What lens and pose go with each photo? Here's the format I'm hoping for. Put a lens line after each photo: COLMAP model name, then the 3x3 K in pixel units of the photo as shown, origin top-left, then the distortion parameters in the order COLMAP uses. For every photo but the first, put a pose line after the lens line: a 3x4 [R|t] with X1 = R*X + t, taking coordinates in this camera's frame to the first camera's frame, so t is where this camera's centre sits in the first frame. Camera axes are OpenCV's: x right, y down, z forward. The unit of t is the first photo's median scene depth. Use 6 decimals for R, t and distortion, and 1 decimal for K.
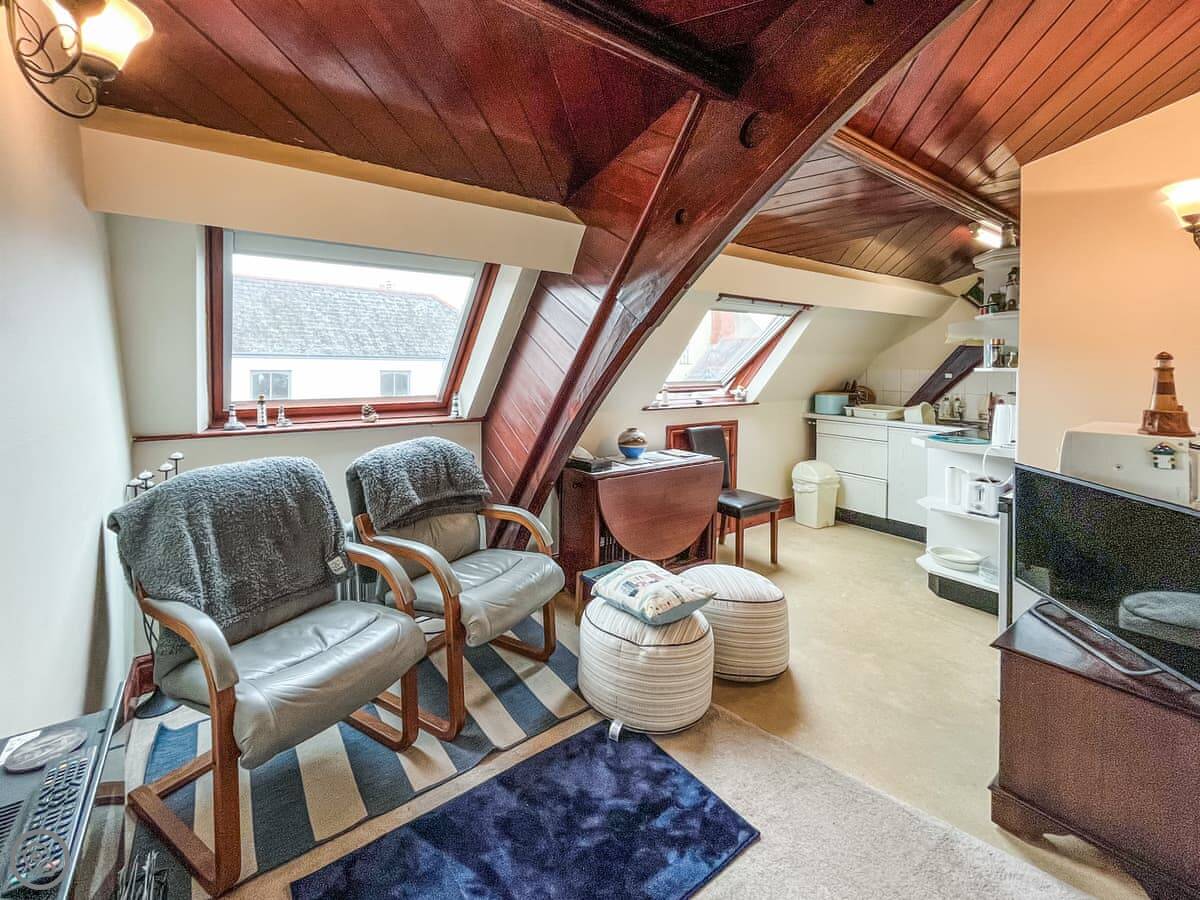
lens RADIAL K [[513.2, 0, 600.0], [0, 513.2, 450.0], [0, 0, 1]] dist [-0.000208, -0.000197]
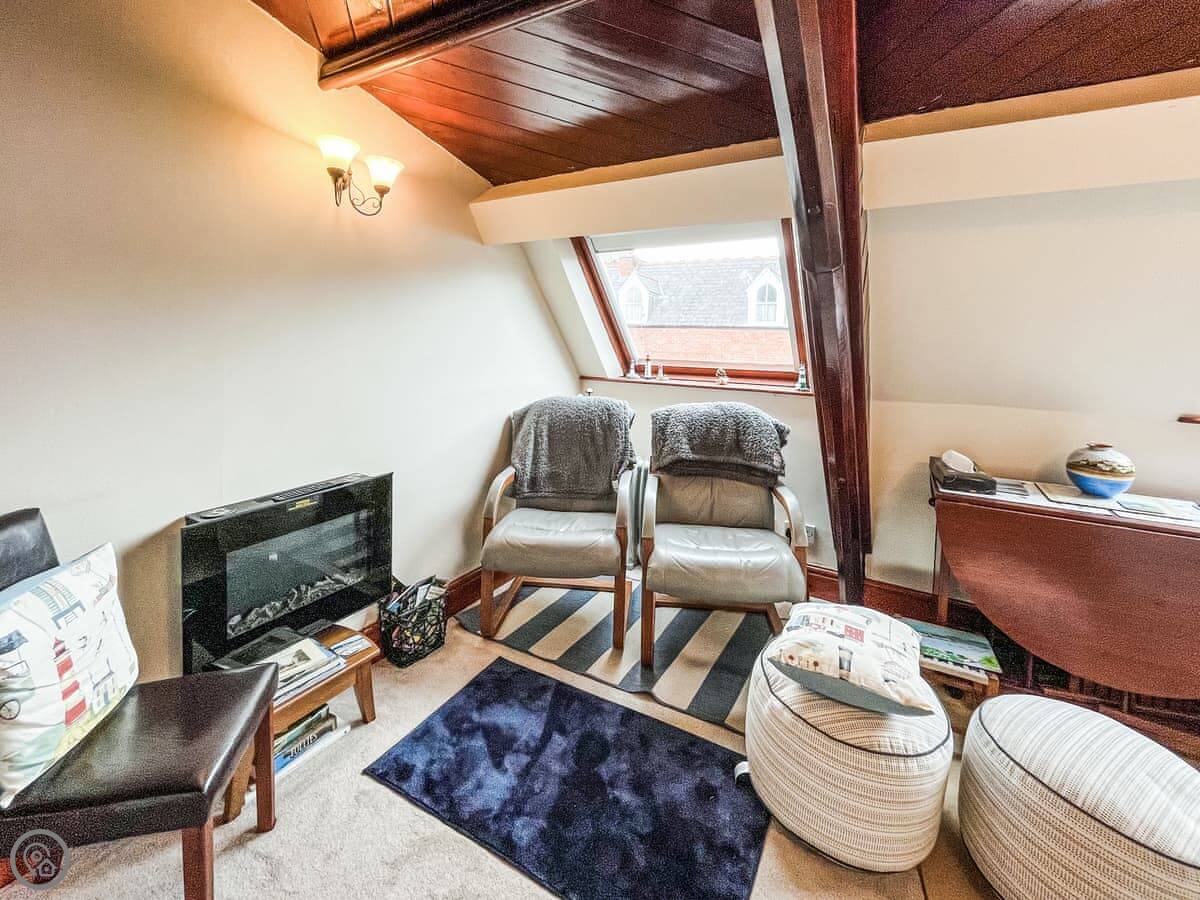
lens RADIAL K [[522.6, 0, 601.5], [0, 522.6, 435.4], [0, 0, 1]] dist [-0.001118, -0.000080]
pose [[0.385268, 0.175234, -0.906014, 0.609595], [-0.166854, 0.978851, 0.118370, -0.046189], [0.907595, 0.105568, 0.406358, 0.395909]]
